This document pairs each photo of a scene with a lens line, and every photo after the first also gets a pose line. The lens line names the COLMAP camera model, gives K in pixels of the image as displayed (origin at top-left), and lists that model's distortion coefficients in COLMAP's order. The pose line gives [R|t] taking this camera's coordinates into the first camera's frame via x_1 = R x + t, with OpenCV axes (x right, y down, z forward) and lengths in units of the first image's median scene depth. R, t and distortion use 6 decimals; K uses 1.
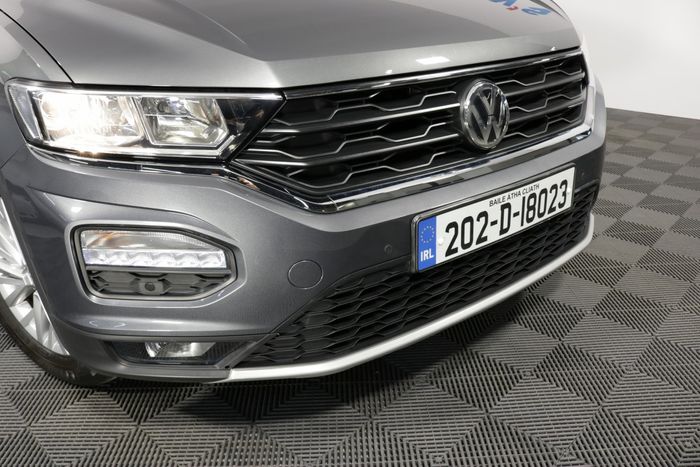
lens RADIAL K [[594.7, 0, 350.0], [0, 594.7, 233.5], [0, 0, 1]] dist [-0.095465, 0.009772]
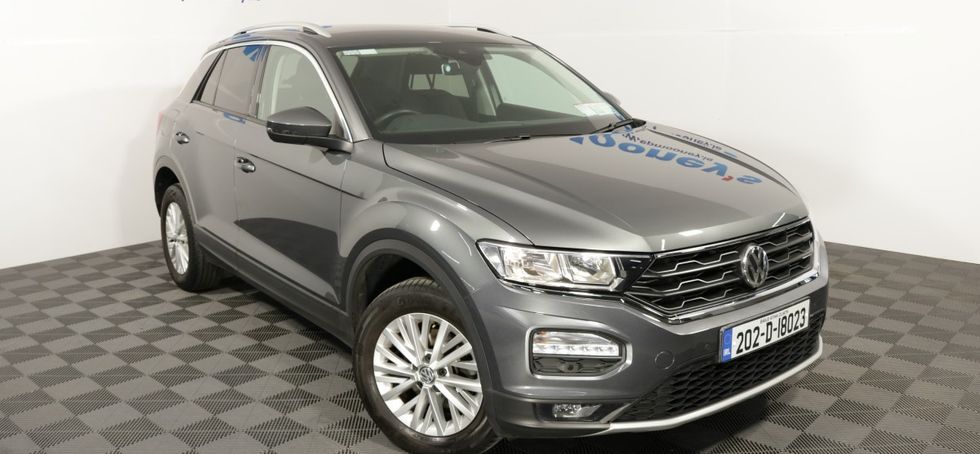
lens RADIAL K [[893.0, 0, 490.0], [0, 893.0, 227.0], [0, 0, 1]] dist [-0.071296, 0.003440]
pose [[0.998059, 0.019658, 0.059100, -0.615440], [-0.007719, 0.980611, -0.195814, 0.166871], [-0.061803, 0.194978, 0.978859, -1.293332]]
